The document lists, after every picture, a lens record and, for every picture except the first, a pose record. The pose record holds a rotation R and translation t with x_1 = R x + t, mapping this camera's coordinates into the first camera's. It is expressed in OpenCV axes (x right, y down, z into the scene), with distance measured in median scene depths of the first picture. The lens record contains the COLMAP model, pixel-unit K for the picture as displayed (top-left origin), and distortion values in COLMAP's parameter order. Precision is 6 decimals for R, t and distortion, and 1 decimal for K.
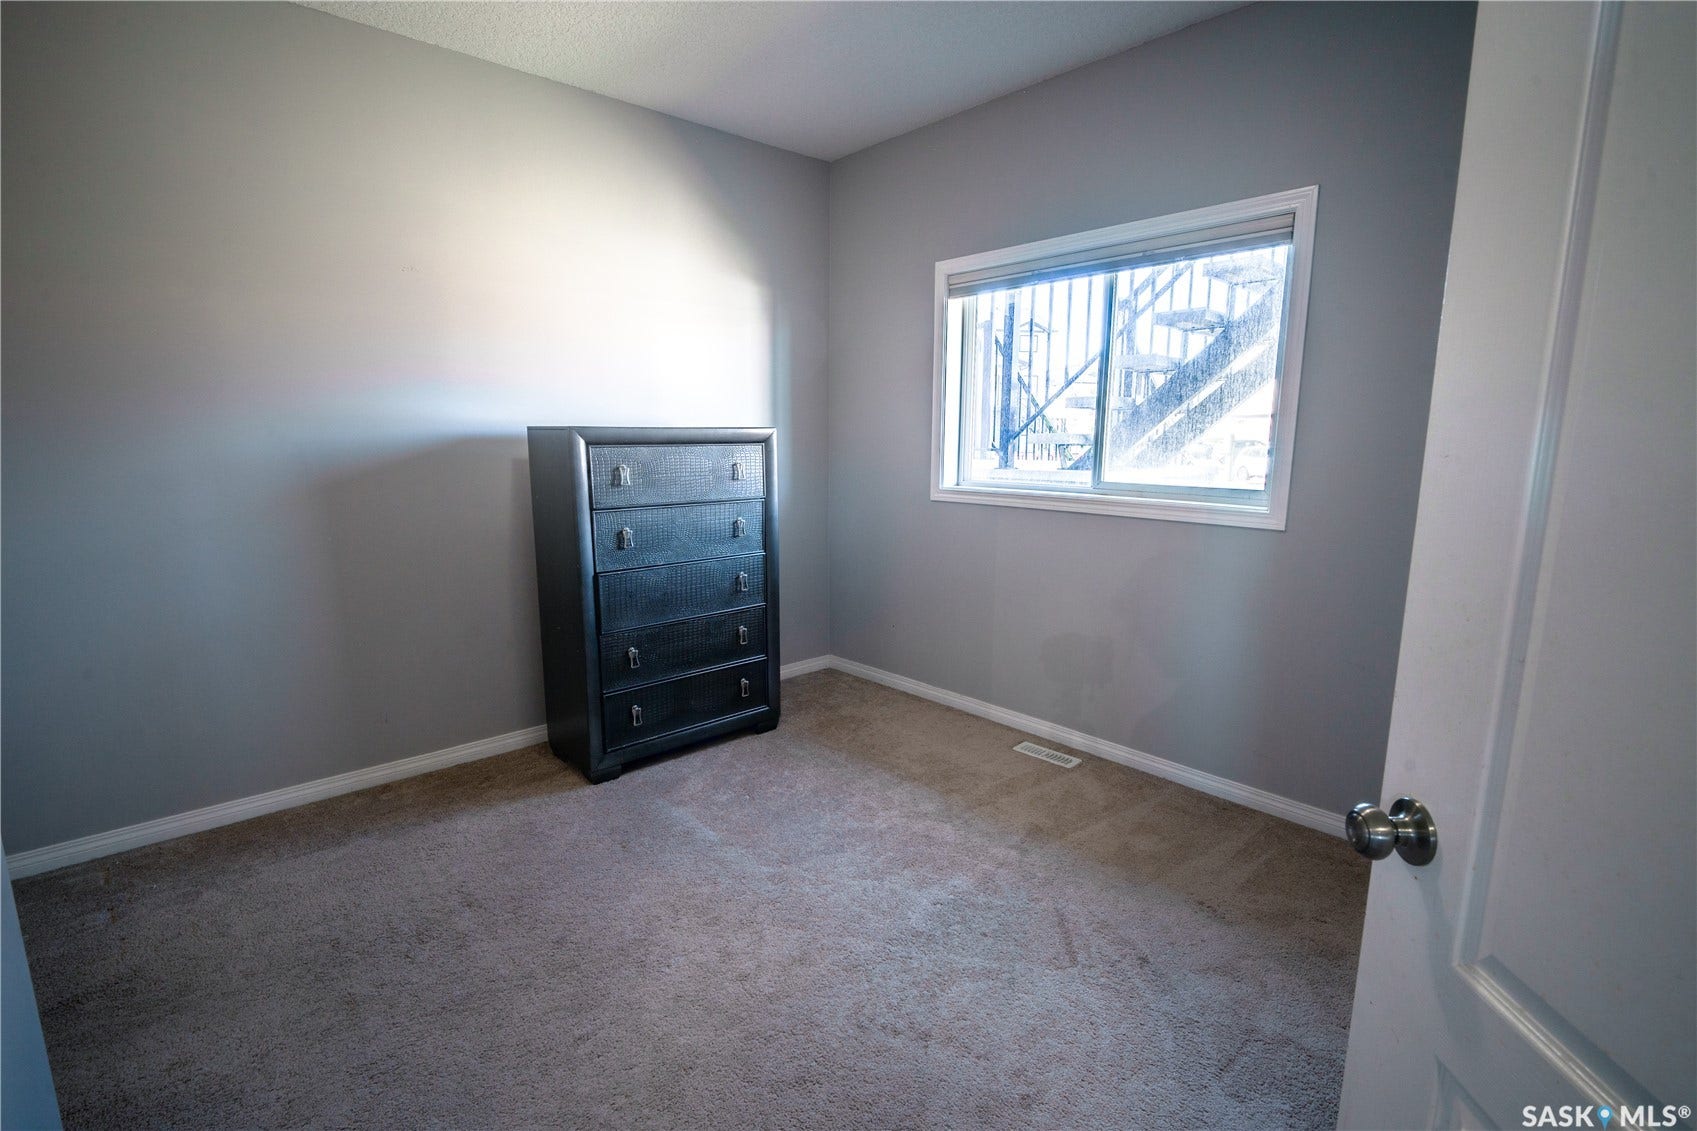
lens RADIAL K [[784.9, 0, 845.8], [0, 784.9, 577.4], [0, 0, 1]] dist [-0.013632, 0.000364]
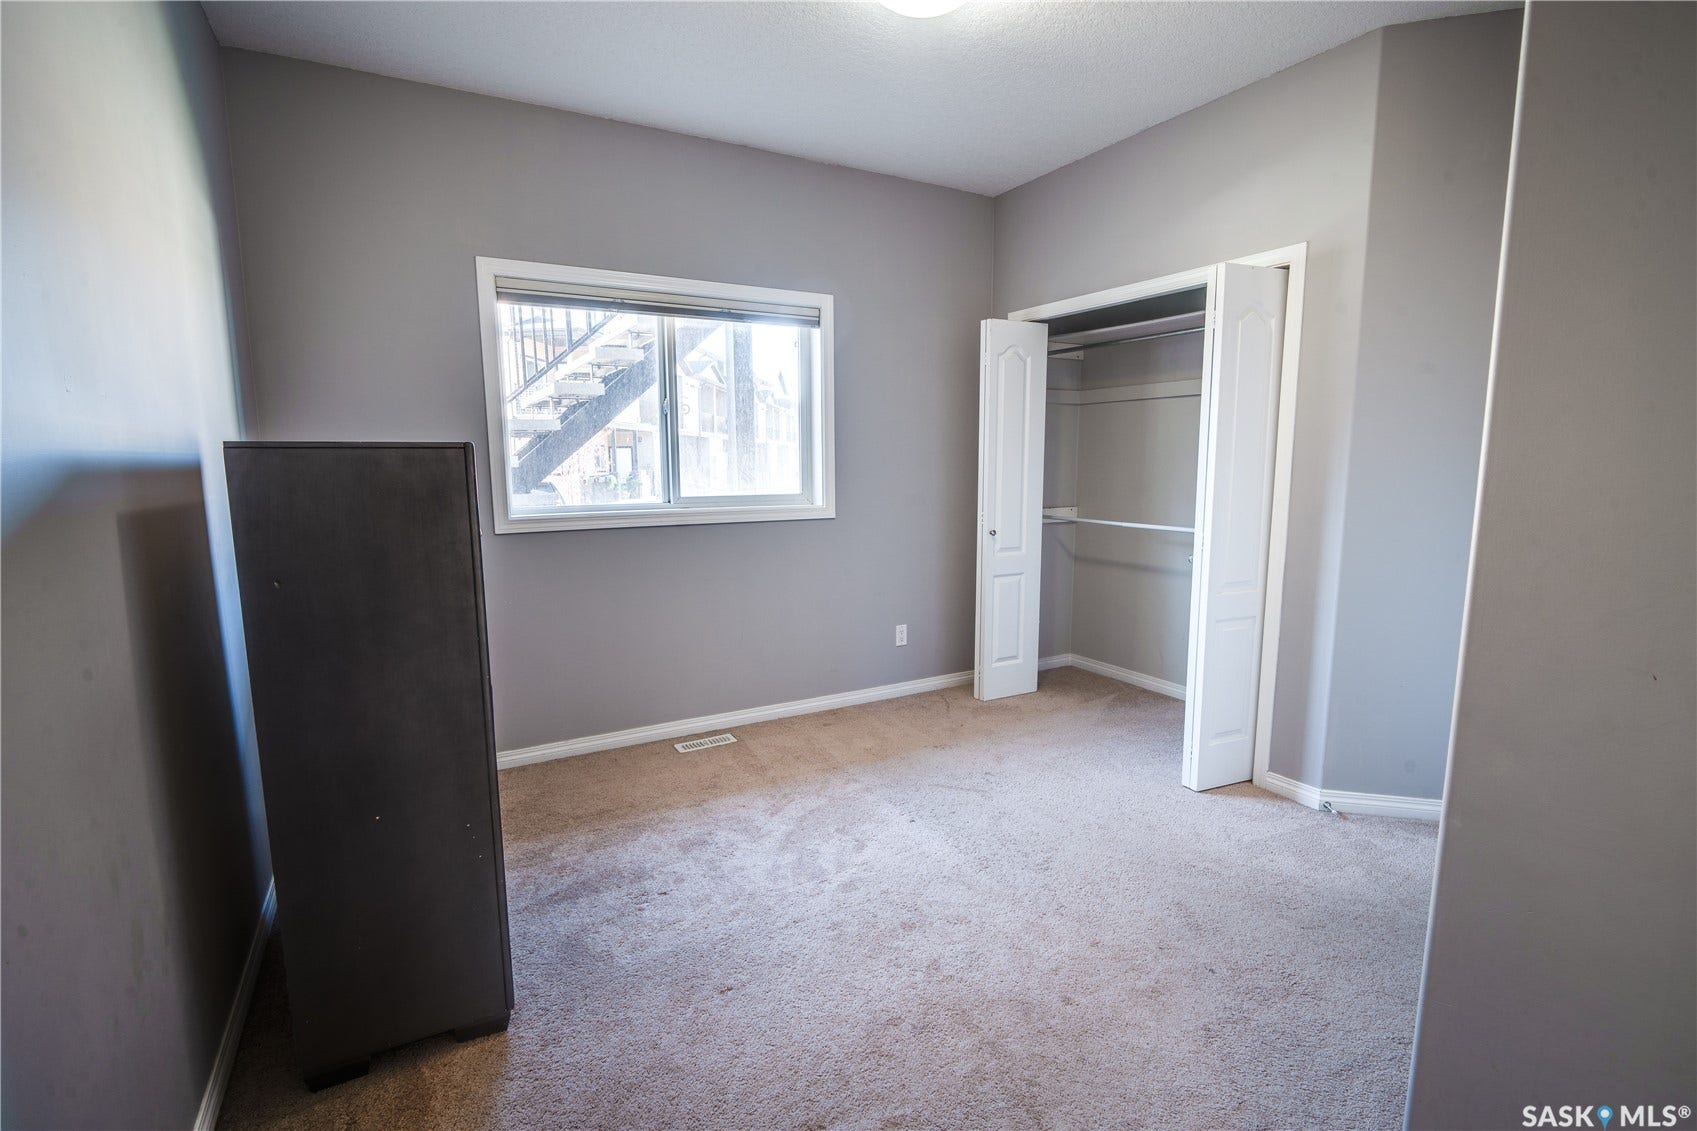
lens RADIAL K [[784.9, 0, 845.8], [0, 784.9, 577.4], [0, 0, 1]] dist [-0.013632, 0.000364]
pose [[0.214684, -0.149172, 0.965225, -0.761329], [0.183411, 0.976843, 0.110173, -0.091823], [-0.959308, 0.153380, 0.237072, 0.529083]]
